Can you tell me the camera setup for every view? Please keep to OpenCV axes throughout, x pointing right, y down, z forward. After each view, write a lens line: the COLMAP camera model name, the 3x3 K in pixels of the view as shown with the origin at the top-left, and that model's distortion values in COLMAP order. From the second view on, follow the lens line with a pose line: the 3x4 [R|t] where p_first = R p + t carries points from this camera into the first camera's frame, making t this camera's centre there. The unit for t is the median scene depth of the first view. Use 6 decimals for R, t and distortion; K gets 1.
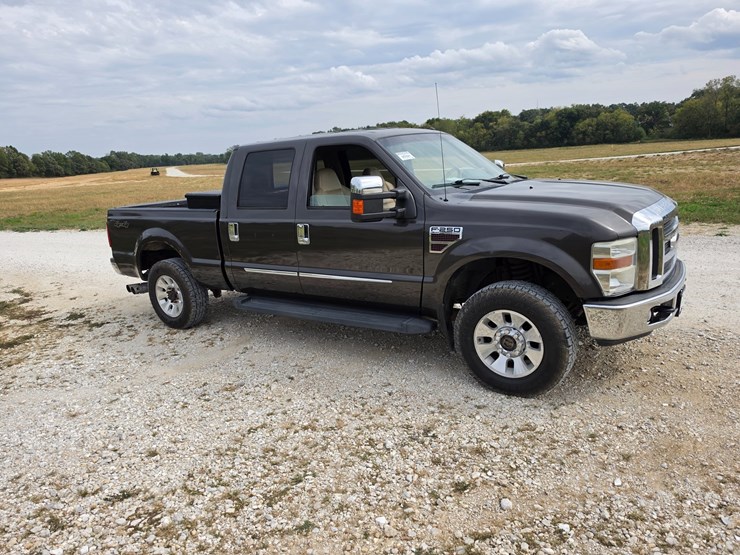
lens RADIAL K [[517.7, 0, 367.1], [0, 517.7, 291.7], [0, 0, 1]] dist [0.044692, -0.058314]
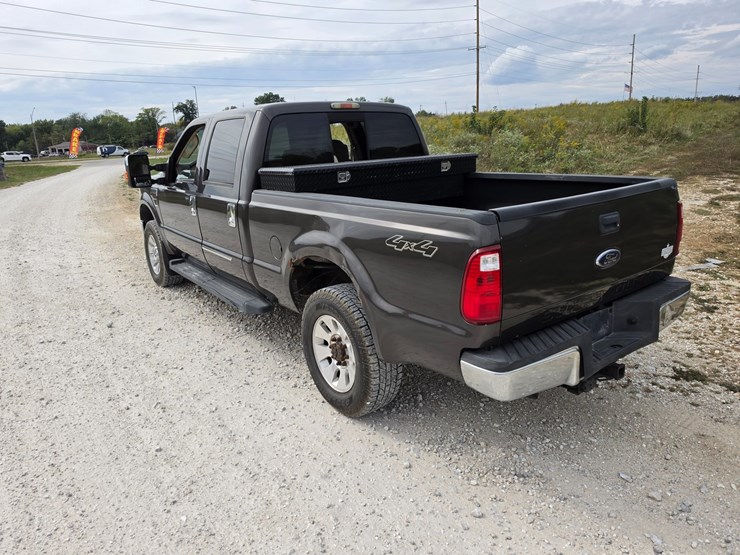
lens RADIAL K [[512.7, 0, 367.2], [0, 512.7, 294.0], [0, 0, 1]] dist [0.057962, -0.069475]
pose [[-0.949069, 0.025210, 0.314058, -0.355159], [0.186485, 0.848382, 0.495450, -0.345676], [-0.253951, 0.528783, -0.809875, 1.460822]]
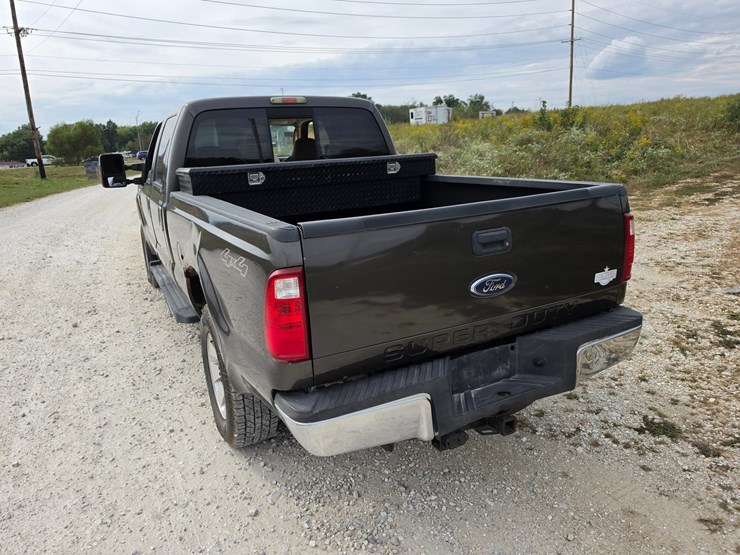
lens RADIAL K [[516.3, 0, 368.4], [0, 516.3, 300.2], [0, 0, 1]] dist [0.036682, -0.048563]
pose [[-0.885657, -0.020316, 0.463896, -0.487294], [0.227347, 0.852132, 0.471364, -0.297456], [-0.404877, 0.522932, -0.750078, 1.353006]]
